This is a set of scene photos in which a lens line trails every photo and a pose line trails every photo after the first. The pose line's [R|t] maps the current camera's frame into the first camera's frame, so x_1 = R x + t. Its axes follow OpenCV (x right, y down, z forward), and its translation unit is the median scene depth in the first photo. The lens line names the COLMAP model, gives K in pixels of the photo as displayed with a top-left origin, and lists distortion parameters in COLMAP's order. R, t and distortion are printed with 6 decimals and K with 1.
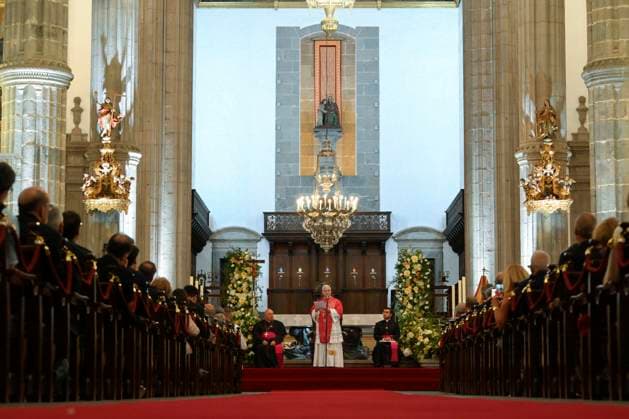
lens RADIAL K [[1500.3, 0, 314.5], [0, 1500.3, 209.5], [0, 0, 1]] dist [0.074605, 0.074521]
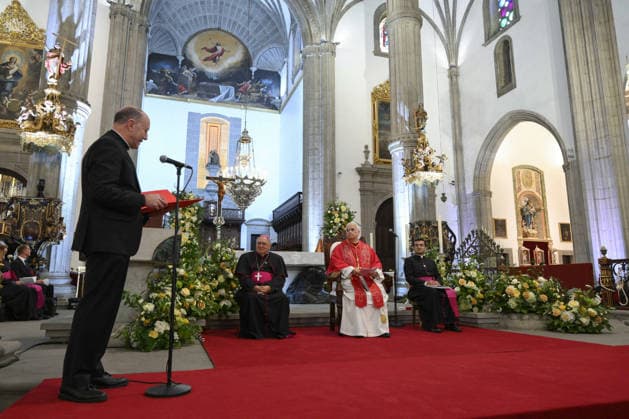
lens RADIAL K [[420.8, 0, 314.5], [0, 420.8, 209.5], [0, 0, 1]] dist [-0.004420, -0.001415]
pose [[0.946701, 0.057738, 0.316898, -0.054429], [-0.036759, 0.996742, -0.071788, 0.055623], [-0.320010, 0.056312, 0.945739, 0.677260]]
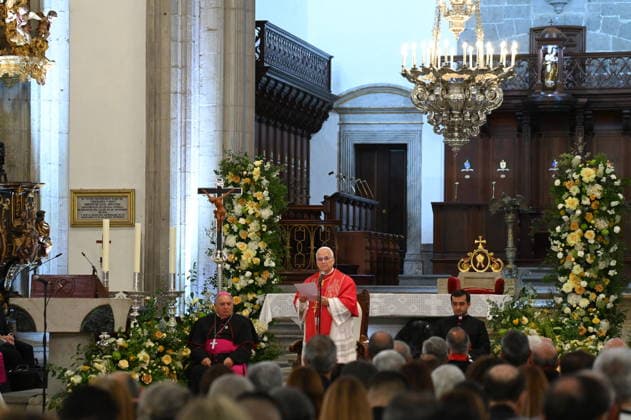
lens RADIAL K [[2573.7, 0, 315.5], [0, 2573.7, 210.0], [0, 0, 1]] dist [0.942831, 4.258292]
pose [[0.985831, 0.000083, -0.167742, 0.117515], [0.012813, 0.997041, 0.075797, -0.020707], [0.167252, -0.076873, 0.982913, 0.137308]]
